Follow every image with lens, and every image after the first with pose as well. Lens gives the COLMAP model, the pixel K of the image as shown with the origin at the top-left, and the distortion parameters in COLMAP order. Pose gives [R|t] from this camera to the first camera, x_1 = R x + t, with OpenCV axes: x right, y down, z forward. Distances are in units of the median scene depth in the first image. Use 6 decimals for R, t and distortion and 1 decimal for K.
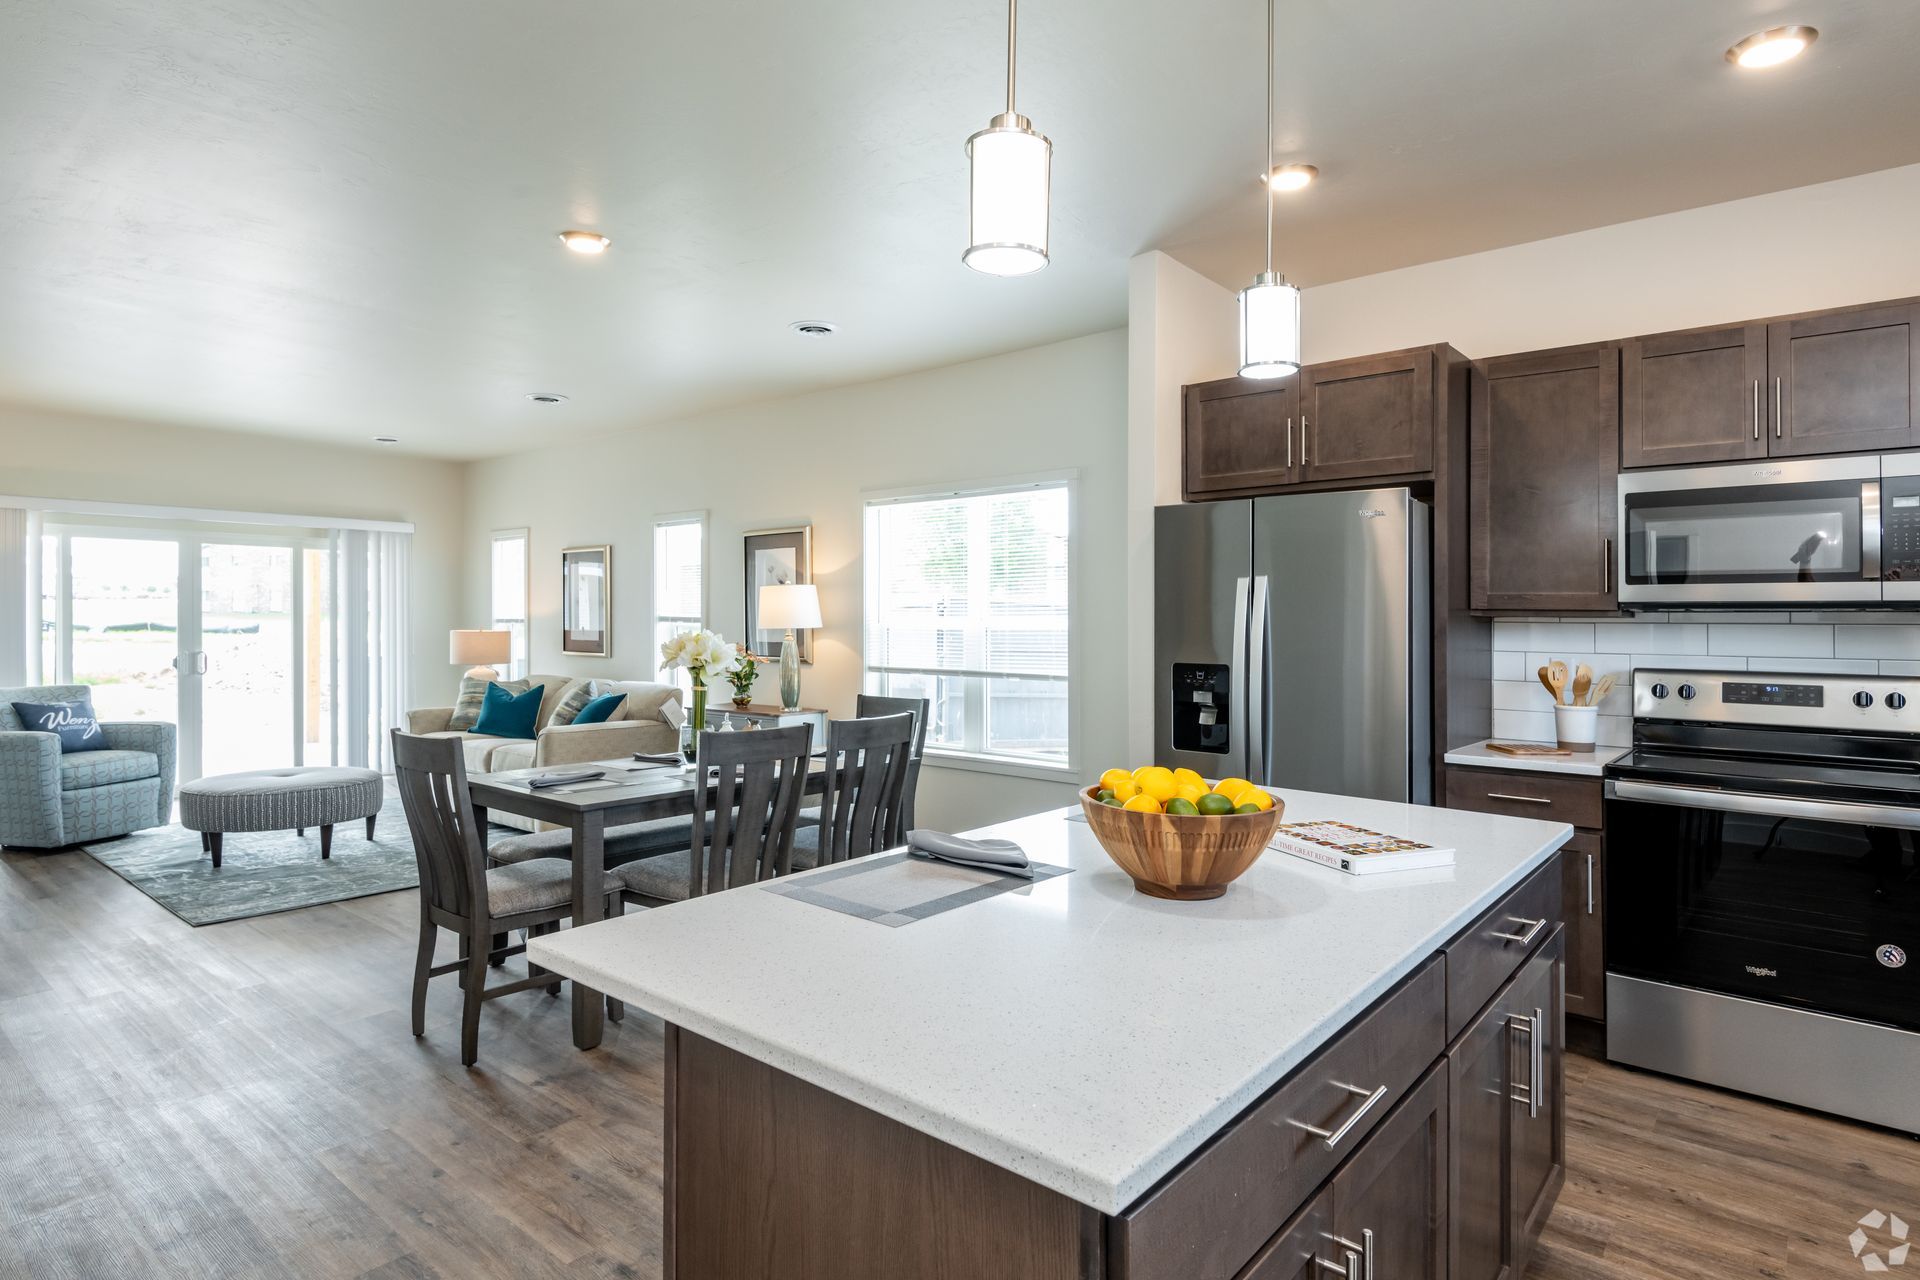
lens RADIAL K [[1029.8, 0, 955.5], [0, 1029.8, 619.0], [0, 0, 1]] dist [0.013064, -0.013583]
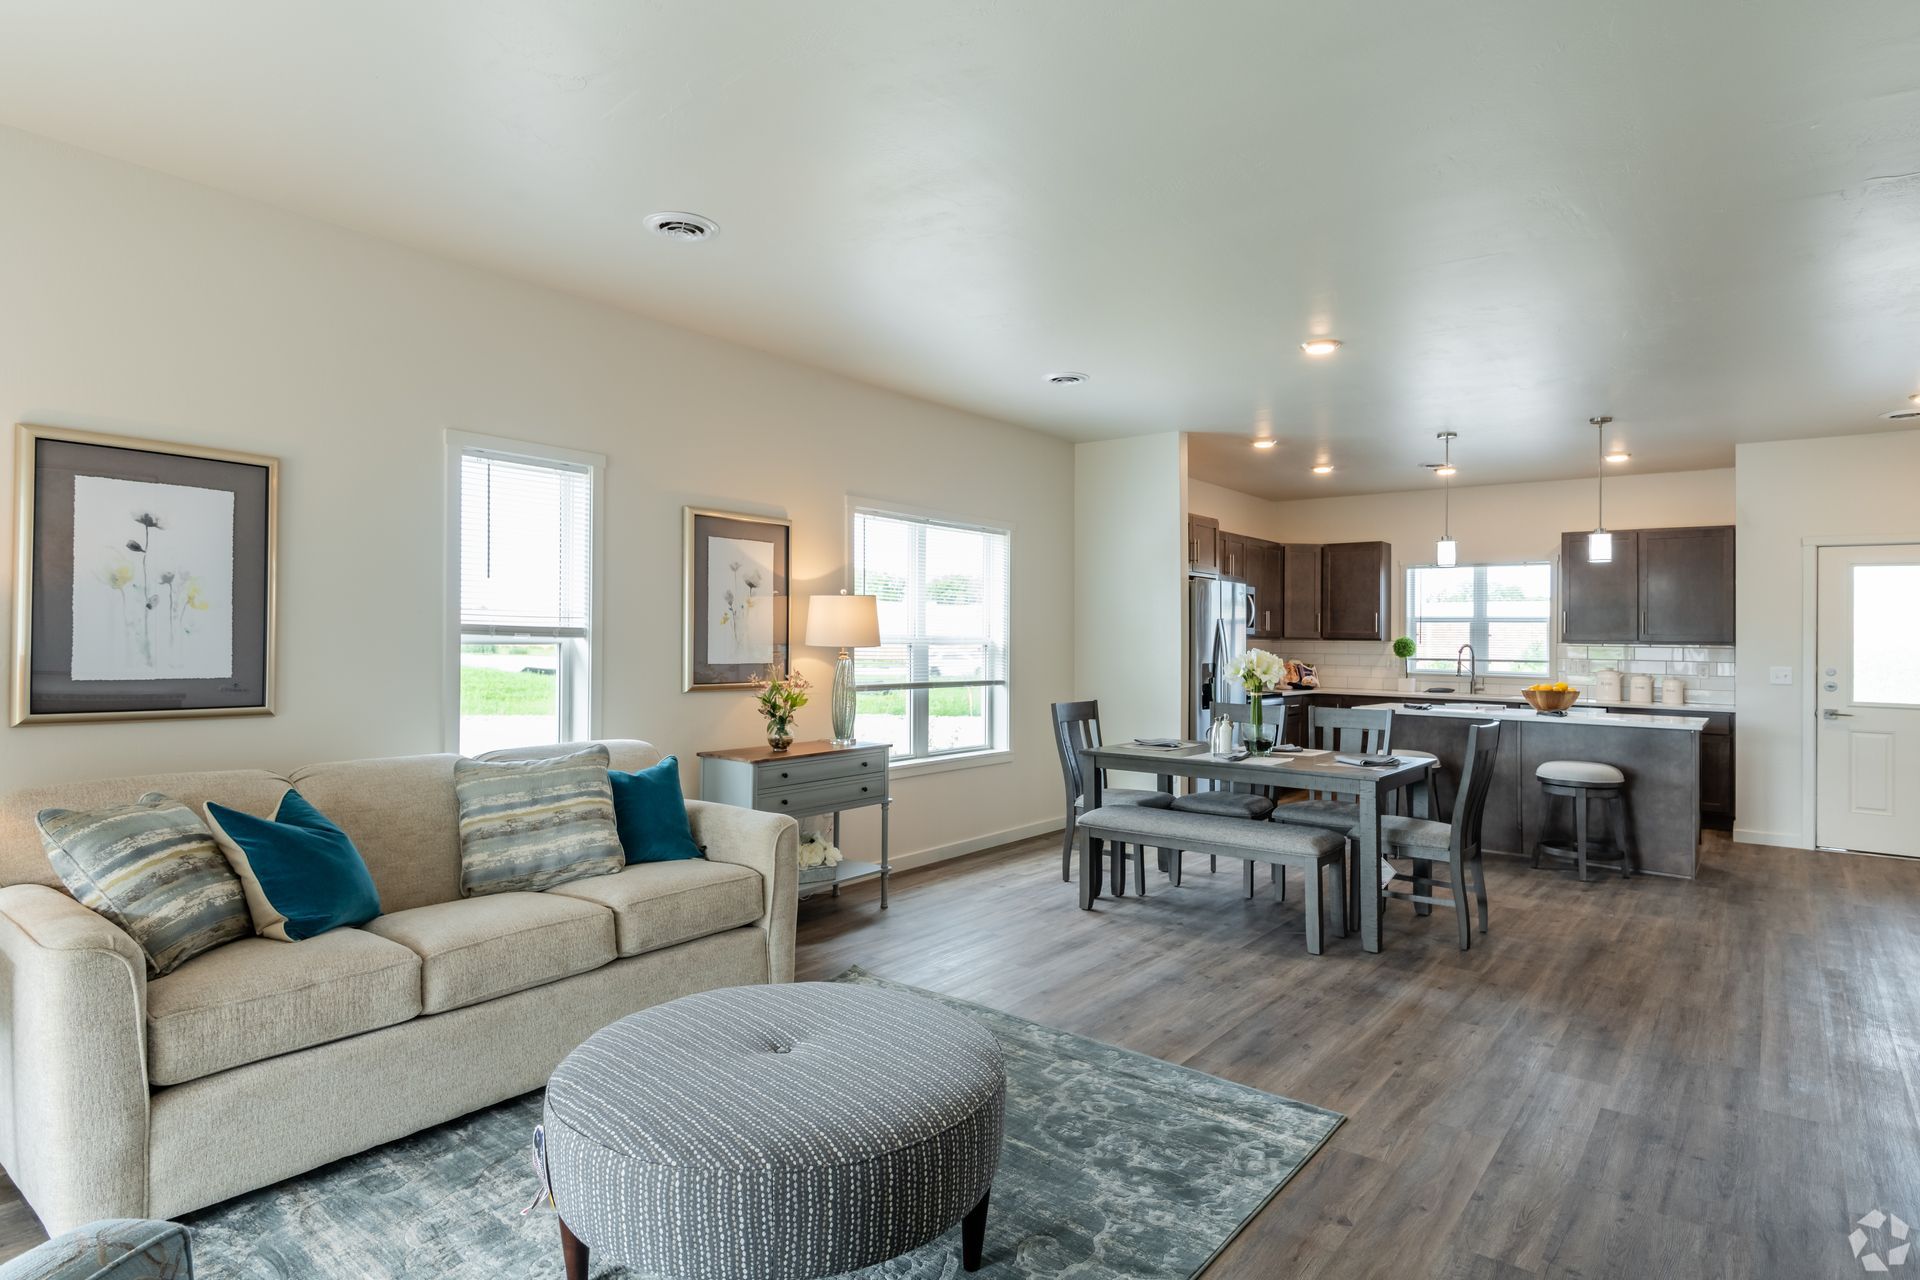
lens RADIAL K [[1029.8, 0, 954.7], [0, 1029.8, 619.3], [0, 0, 1]] dist [0.013064, -0.013583]
pose [[-0.036570, 0.012049, 0.999258, -1.859093], [-0.018201, 0.999753, -0.012722, -0.005548], [-0.999165, -0.018652, -0.036341, 1.726061]]
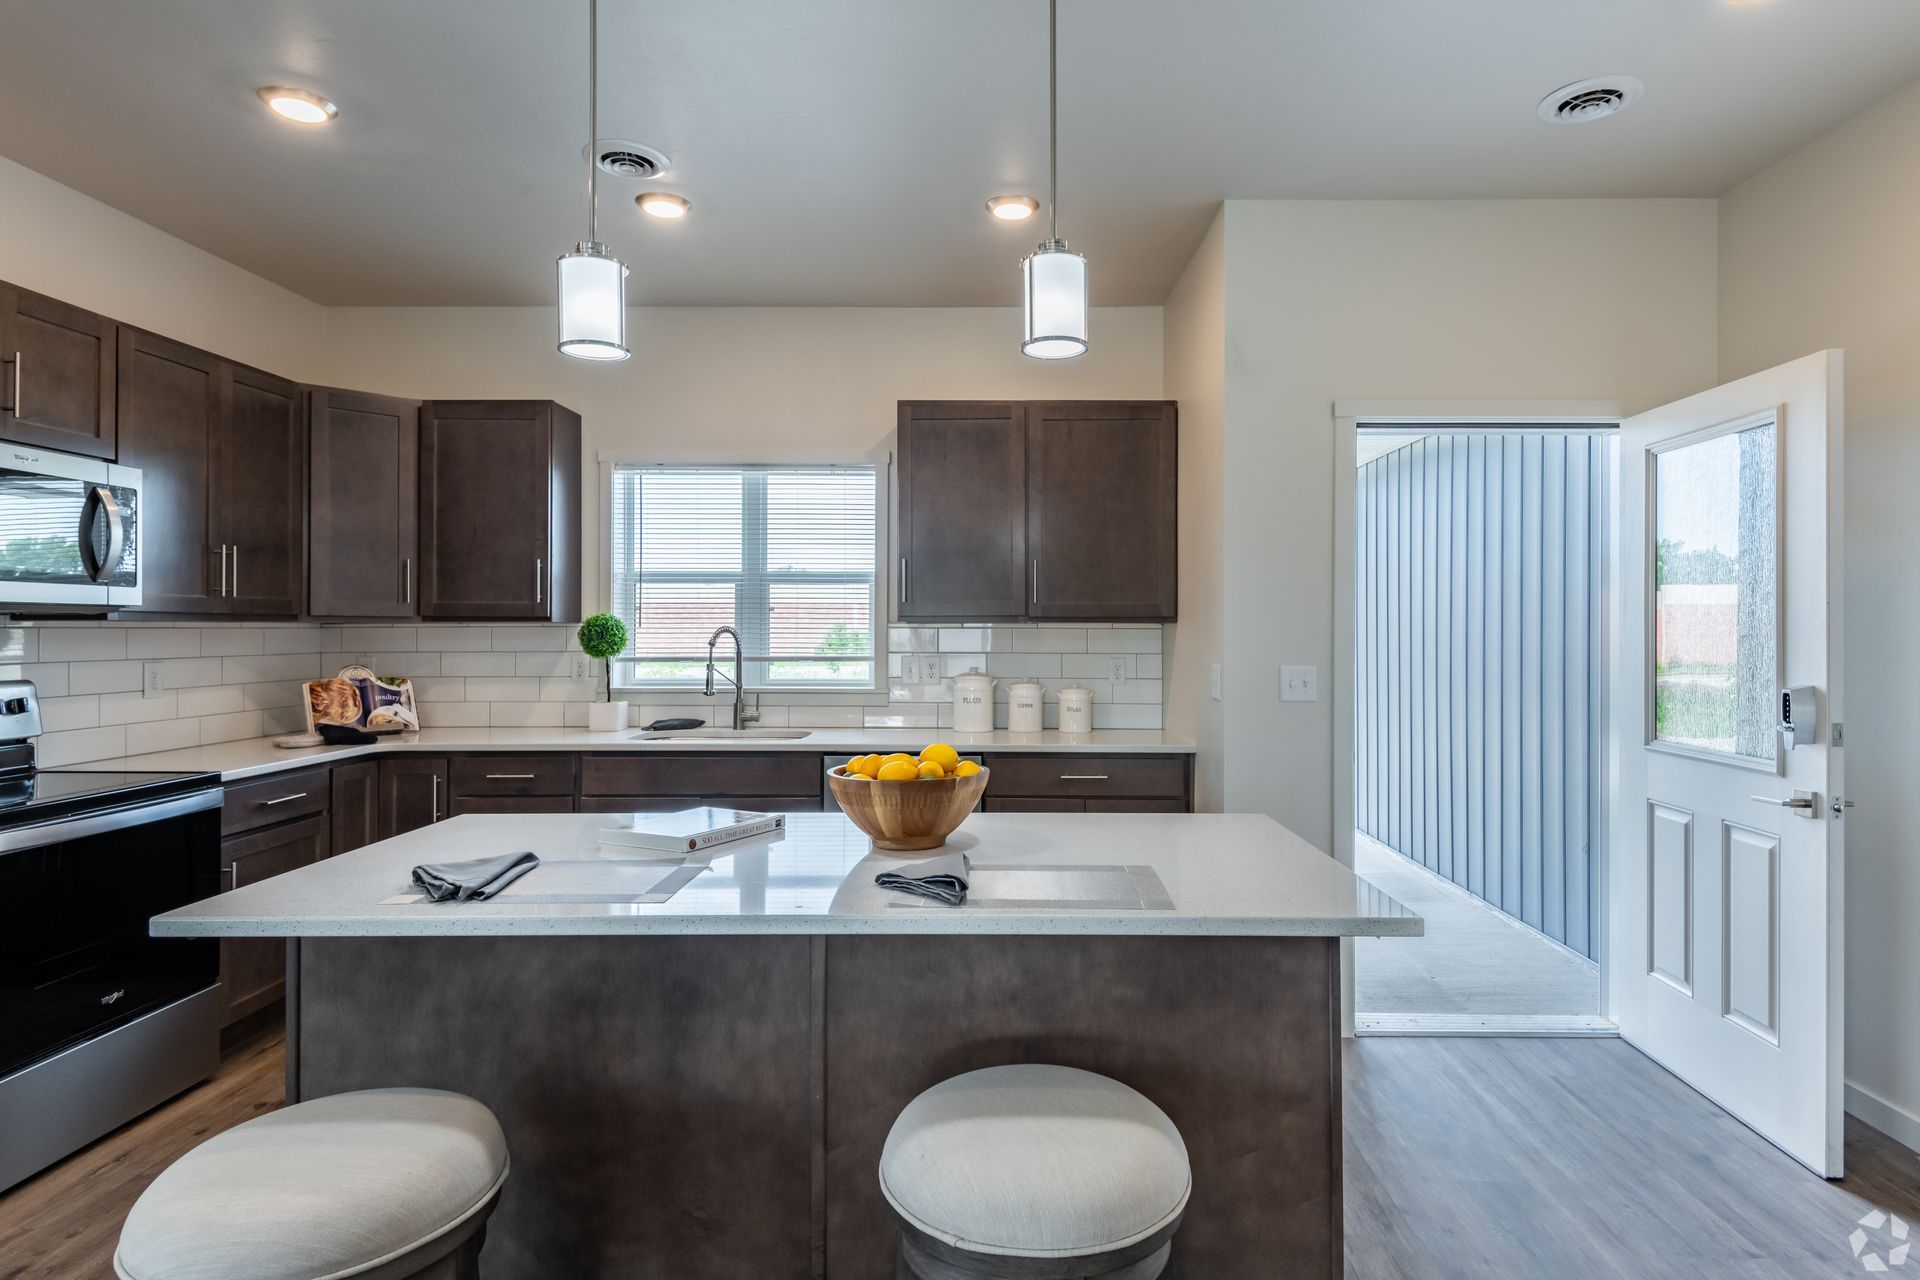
lens RADIAL K [[1029.8, 0, 1008.7], [0, 1029.8, 623.9], [0, 0, 1]] dist [0.013064, -0.013583]
pose [[-0.652313, -0.004657, 0.757936, -0.406774], [-0.007978, 0.999968, -0.000722, -0.004502], [-0.757908, -0.006518, -0.652329, 0.855577]]
